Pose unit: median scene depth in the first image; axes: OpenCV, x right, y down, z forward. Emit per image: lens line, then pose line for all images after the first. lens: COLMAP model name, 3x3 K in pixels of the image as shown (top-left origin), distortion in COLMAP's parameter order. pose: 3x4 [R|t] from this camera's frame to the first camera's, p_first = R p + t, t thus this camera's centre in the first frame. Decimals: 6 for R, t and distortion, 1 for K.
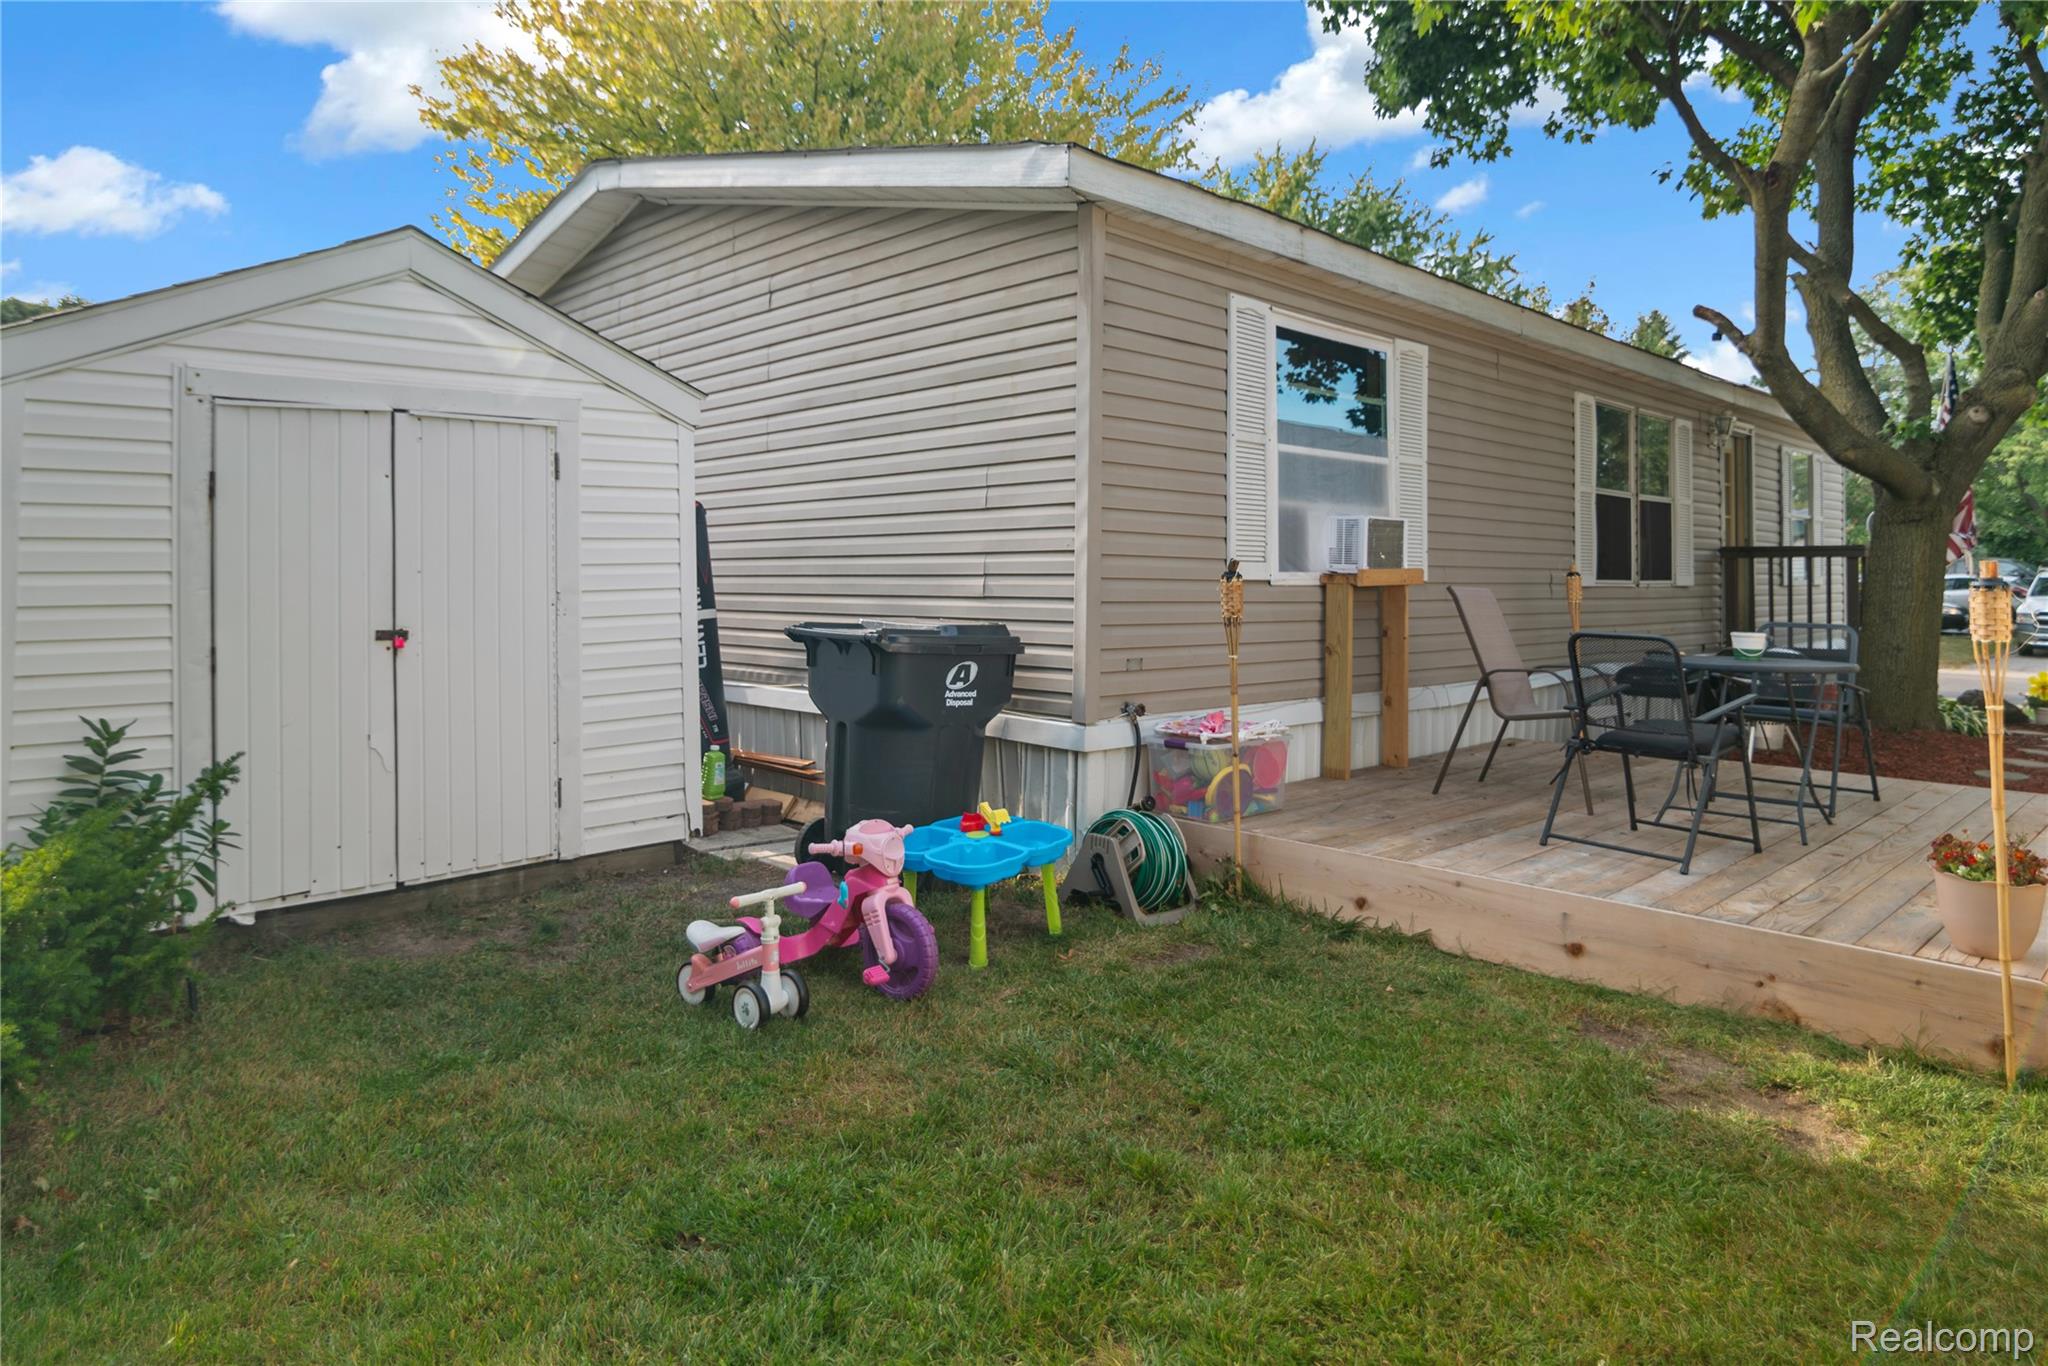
lens RADIAL K [[1242.0, 0, 1032.7], [0, 1242.0, 680.9], [0, 0, 1]] dist [-0.011381, 0.001691]
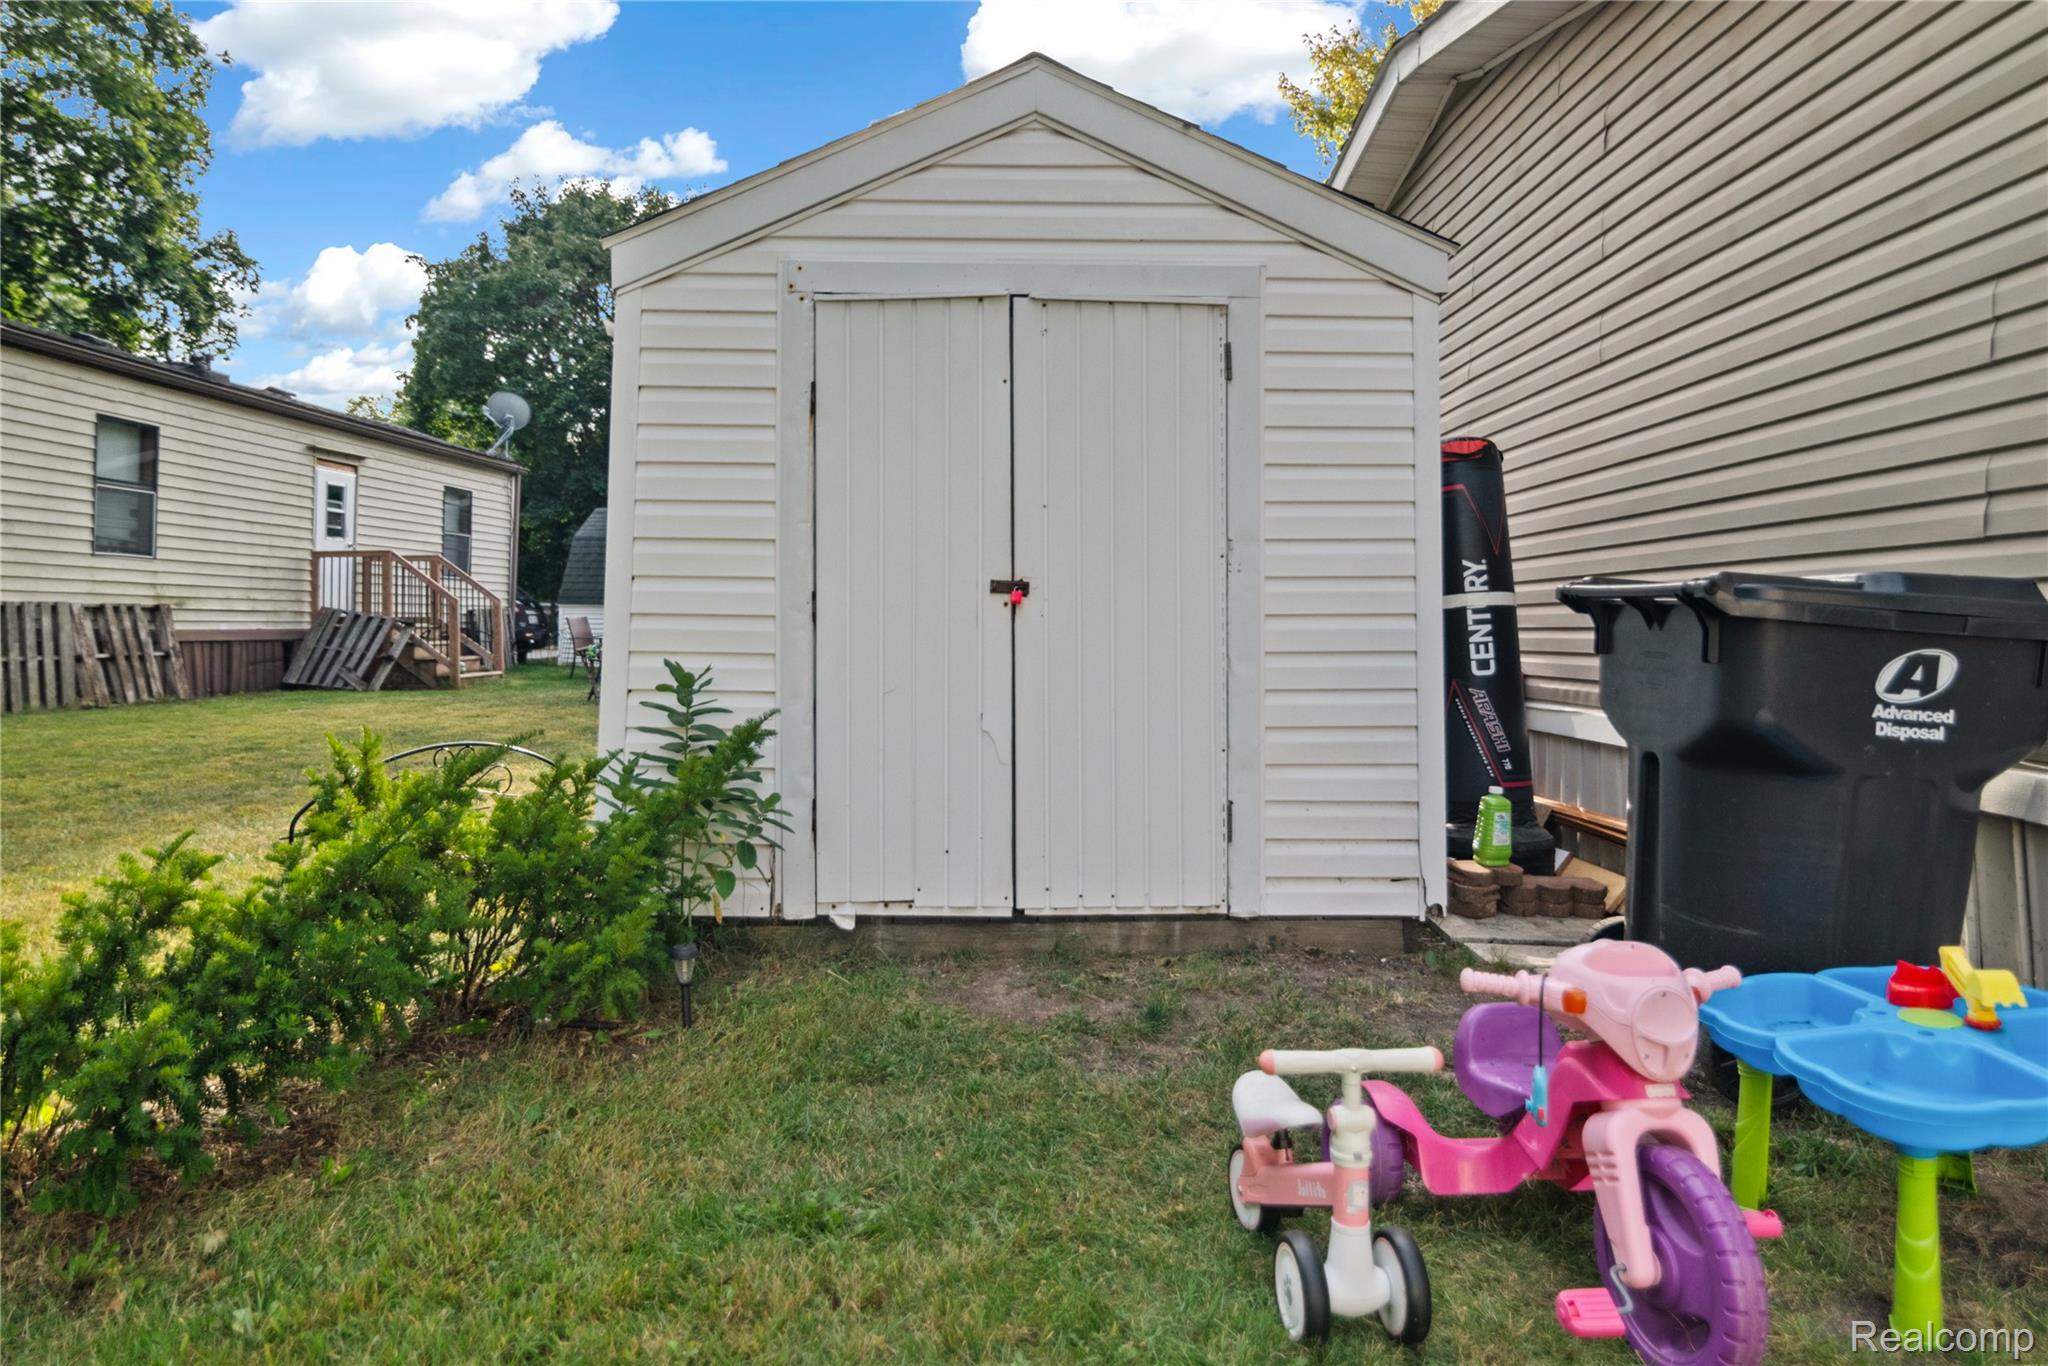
lens RADIAL K [[1207.6, 0, 1027.1], [0, 1207.6, 621.0], [0, 0, 1]] dist [-0.010989, 0.000022]
pose [[0.733064, 0.007156, -0.680122, 0.008717], [-0.074523, 0.994770, -0.069857, 0.035963], [0.676065, 0.101894, 0.729763, 0.444674]]
